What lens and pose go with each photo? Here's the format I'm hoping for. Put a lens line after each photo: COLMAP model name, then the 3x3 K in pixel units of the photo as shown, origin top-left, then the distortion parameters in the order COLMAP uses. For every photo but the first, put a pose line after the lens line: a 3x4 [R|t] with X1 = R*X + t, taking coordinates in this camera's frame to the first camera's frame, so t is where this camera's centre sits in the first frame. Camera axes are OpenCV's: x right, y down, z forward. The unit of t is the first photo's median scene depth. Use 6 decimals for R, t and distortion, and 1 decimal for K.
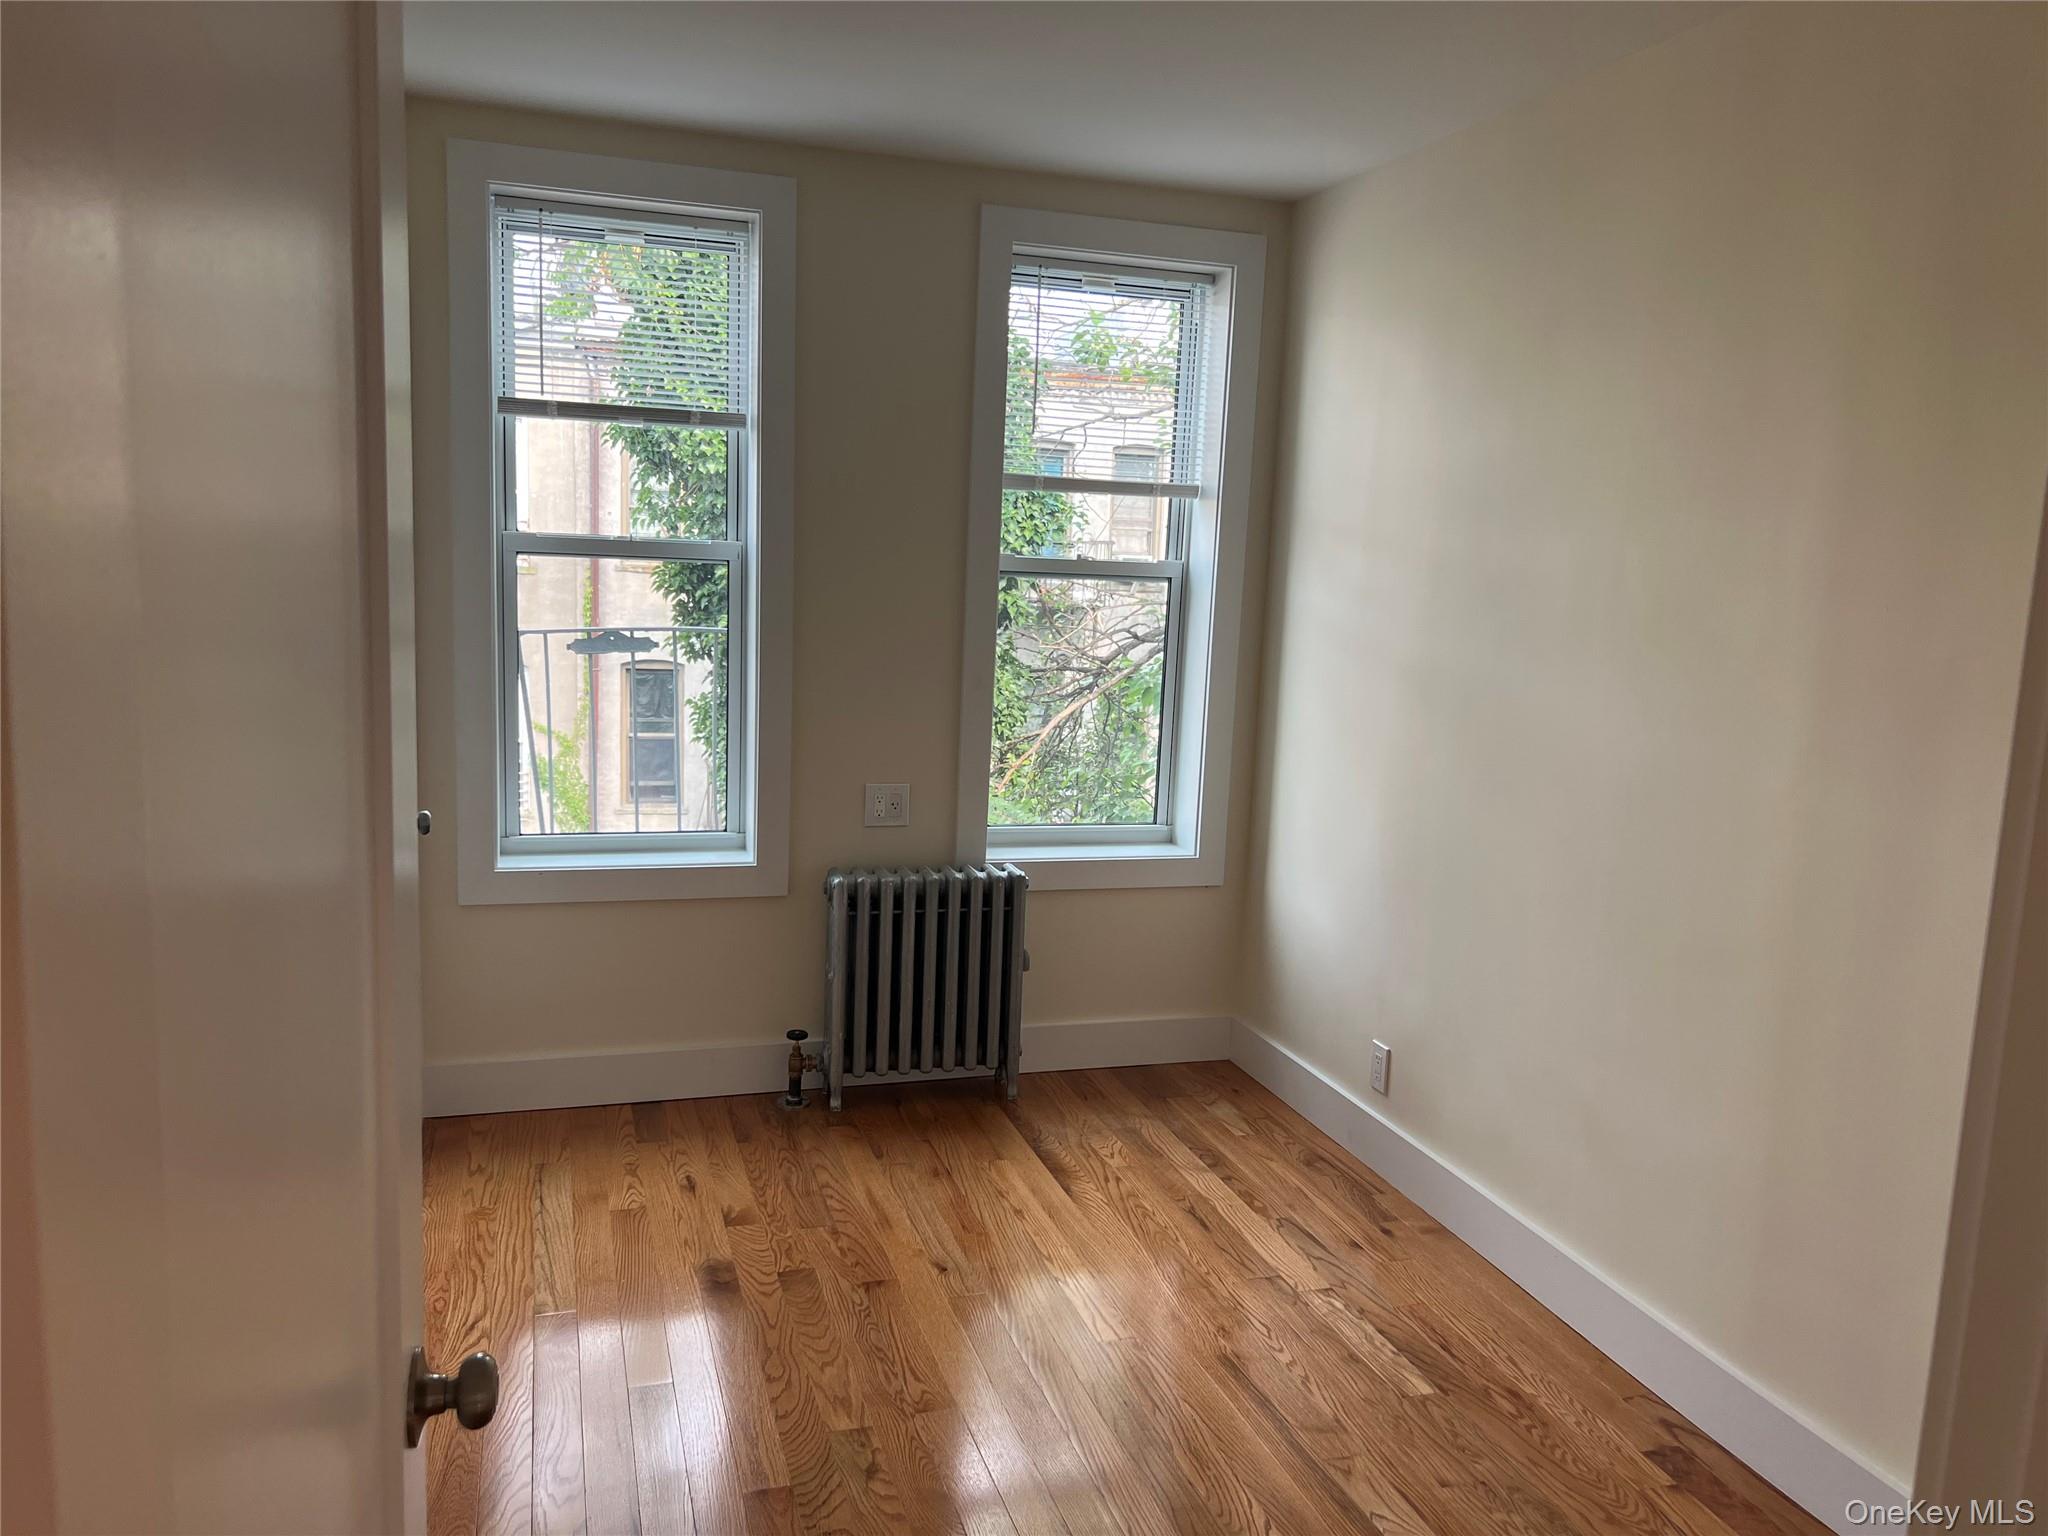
lens RADIAL K [[1490.1, 0, 1024.0], [0, 1490.1, 768.0], [0, 0, 1]] dist [0.109850, -0.274315]
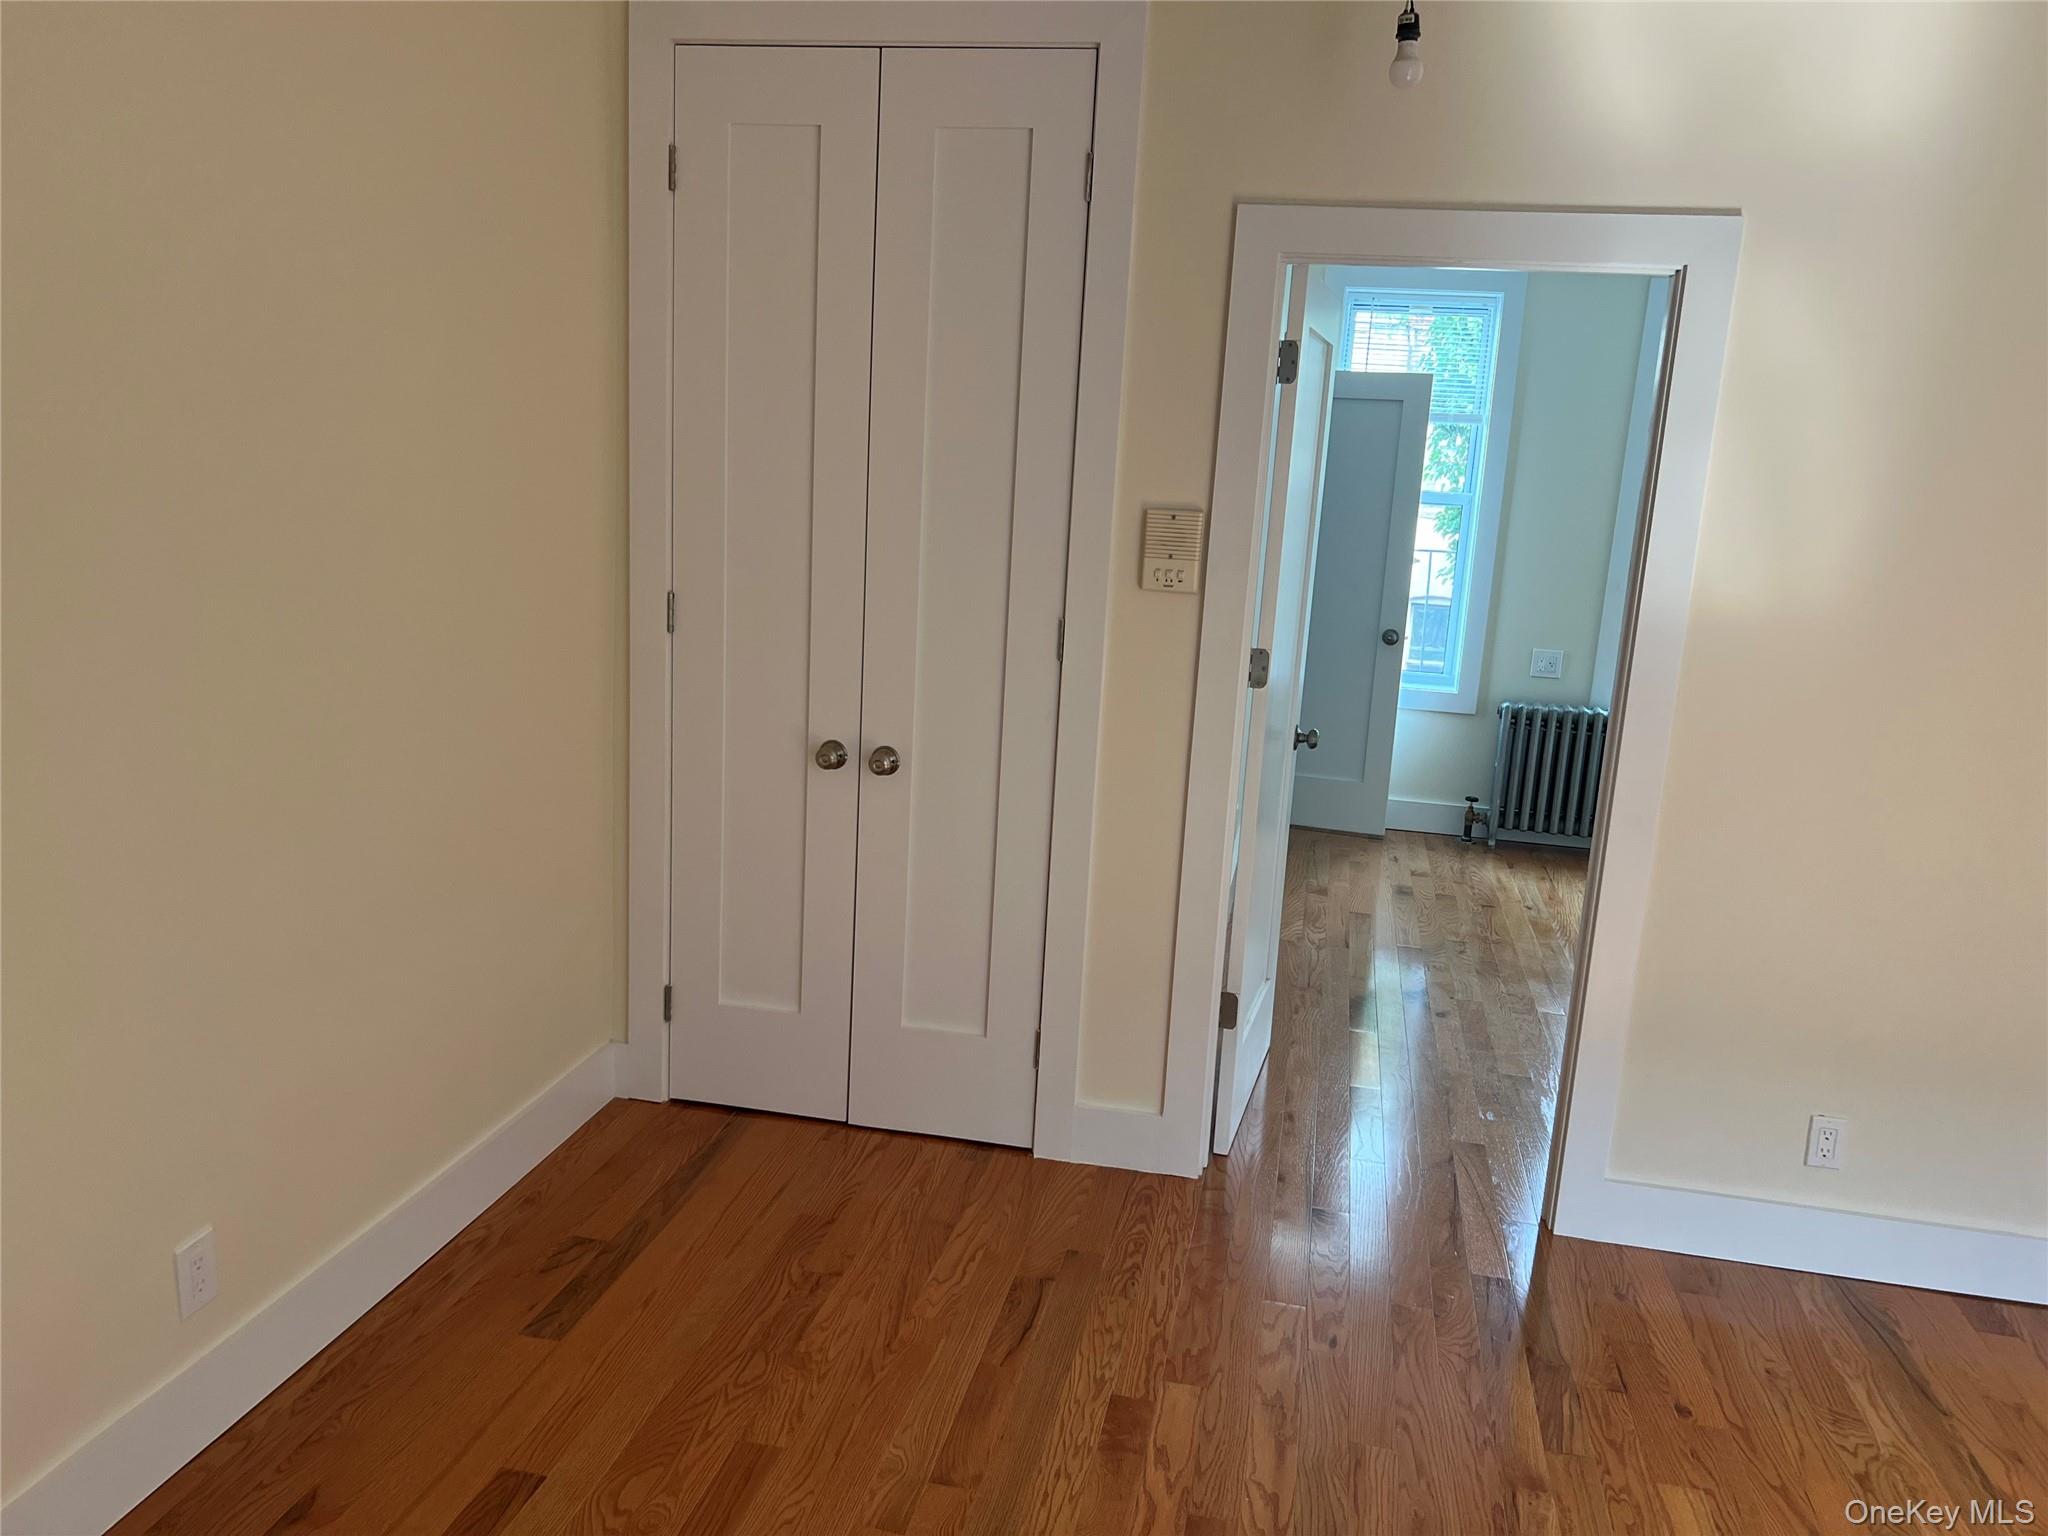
lens RADIAL K [[1490.1, 0, 1024.0], [0, 1490.1, 768.0], [0, 0, 1]] dist [0.109850, -0.274315]
pose [[0.869446, 0.116400, -0.480119, 0.208564], [-0.100144, 0.993196, 0.059439, 0.097026], [0.483771, -0.003598, 0.875187, -0.677007]]
